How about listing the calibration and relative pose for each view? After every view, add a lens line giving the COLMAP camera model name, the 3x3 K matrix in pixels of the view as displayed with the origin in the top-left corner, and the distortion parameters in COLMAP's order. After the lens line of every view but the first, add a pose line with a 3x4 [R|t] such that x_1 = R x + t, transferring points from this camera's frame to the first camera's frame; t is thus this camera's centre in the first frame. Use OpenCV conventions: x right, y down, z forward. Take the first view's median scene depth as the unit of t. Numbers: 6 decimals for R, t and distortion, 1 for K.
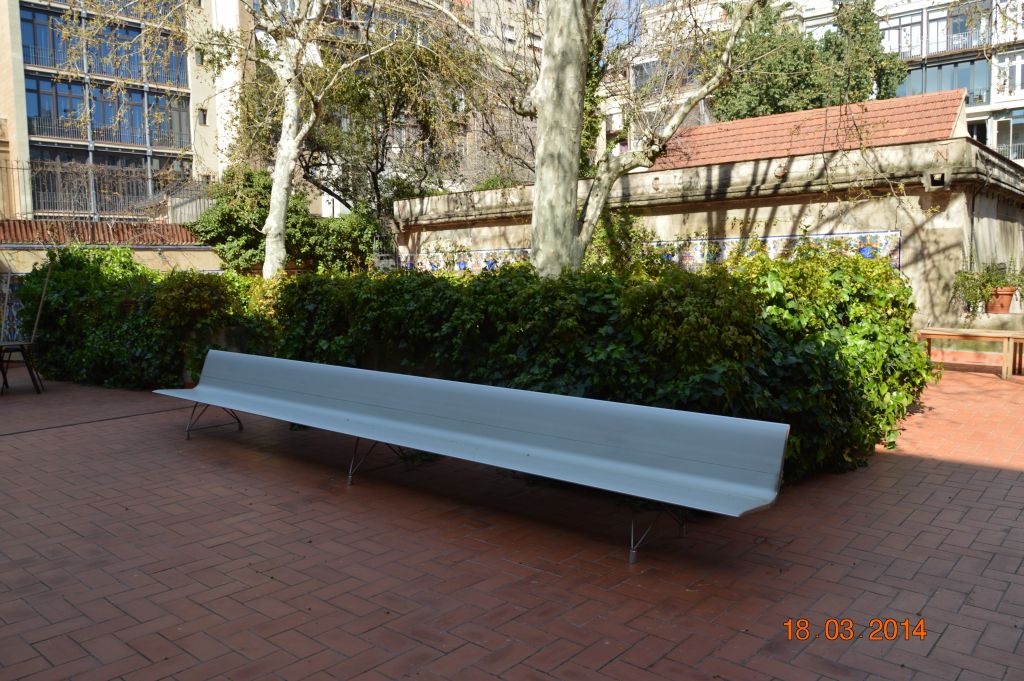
lens RADIAL K [[789.0, 0, 511.5], [0, 789.0, 344.3], [0, 0, 1]] dist [-0.029258, -0.008895]
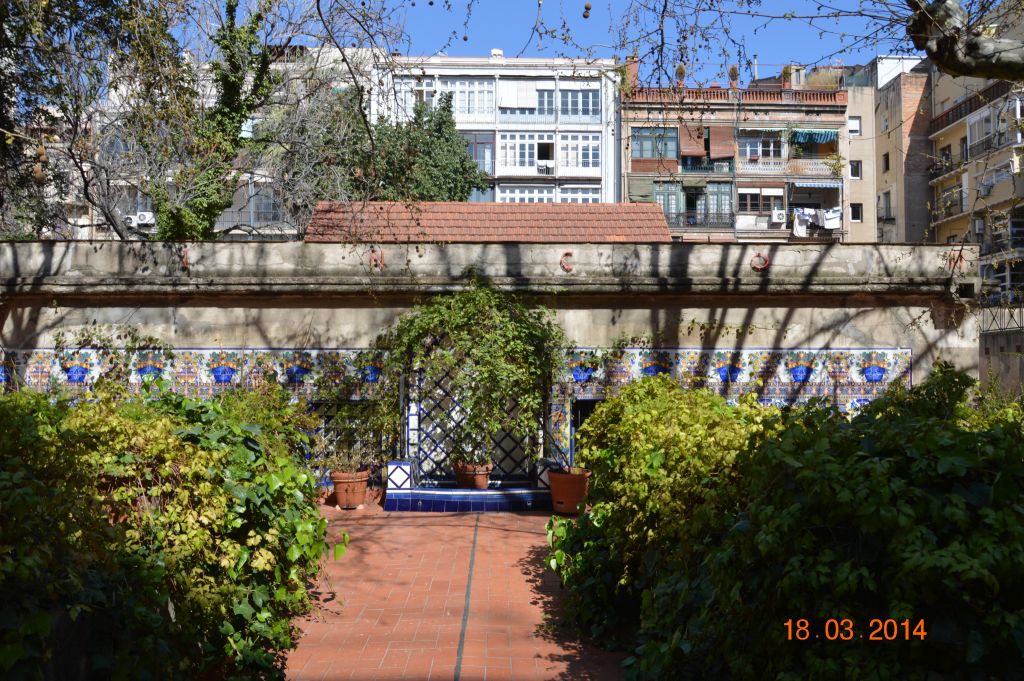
lens RADIAL K [[789.0, 0, 511.8], [0, 789.0, 334.7], [0, 0, 1]] dist [-0.029258, -0.008895]
pose [[0.747253, 0.050820, 0.662593, -0.308846], [0.043847, 0.991128, -0.125467, -0.064337], [-0.663091, 0.122809, 0.738396, 0.576776]]
